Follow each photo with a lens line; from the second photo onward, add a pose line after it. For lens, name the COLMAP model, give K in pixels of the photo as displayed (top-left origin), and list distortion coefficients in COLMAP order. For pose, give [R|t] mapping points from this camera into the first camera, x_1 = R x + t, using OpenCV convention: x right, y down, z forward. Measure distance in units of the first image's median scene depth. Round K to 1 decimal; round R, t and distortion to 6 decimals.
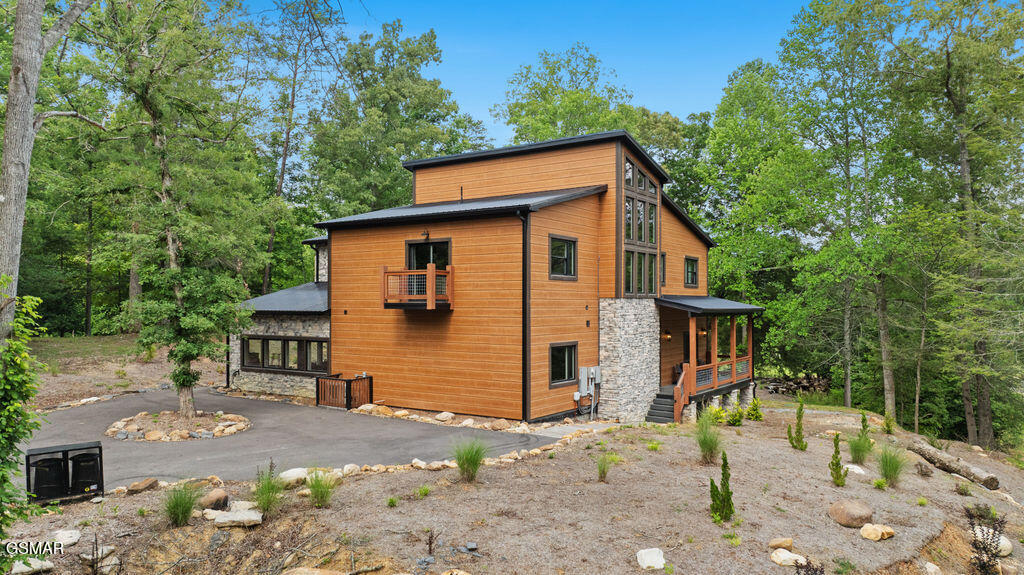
lens RADIAL K [[732.9, 0, 511.8], [0, 732.9, 290.7], [0, 0, 1]] dist [0.004850, 0.001026]
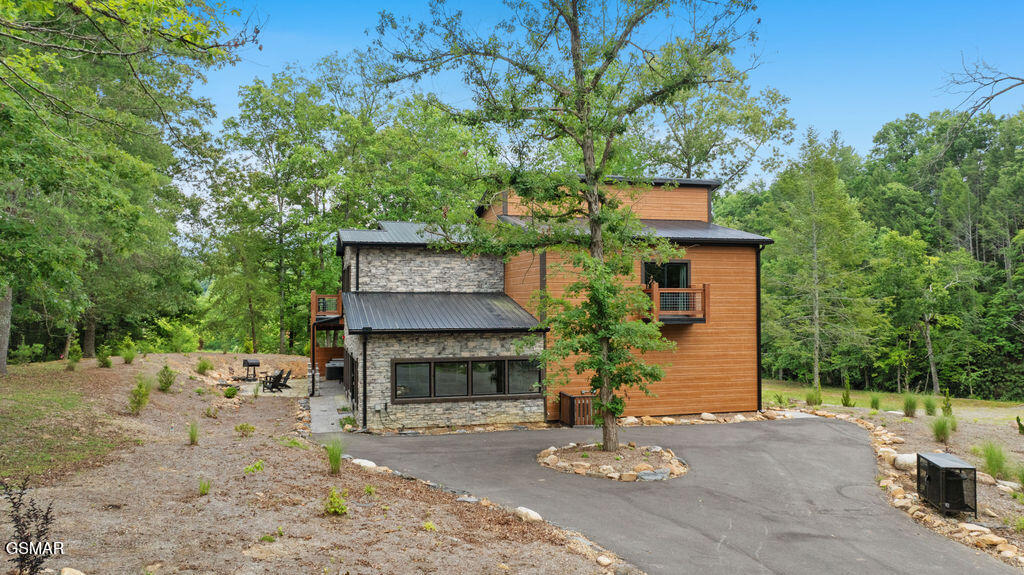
lens RADIAL K [[732.9, 0, 511.9], [0, 732.9, 288.8], [0, 0, 1]] dist [0.004850, 0.001026]
pose [[0.640886, 0.013283, 0.767521, -1.149263], [-0.010647, 0.999908, -0.008415, -0.015064], [-0.767562, -0.002779, 0.640969, 0.491846]]
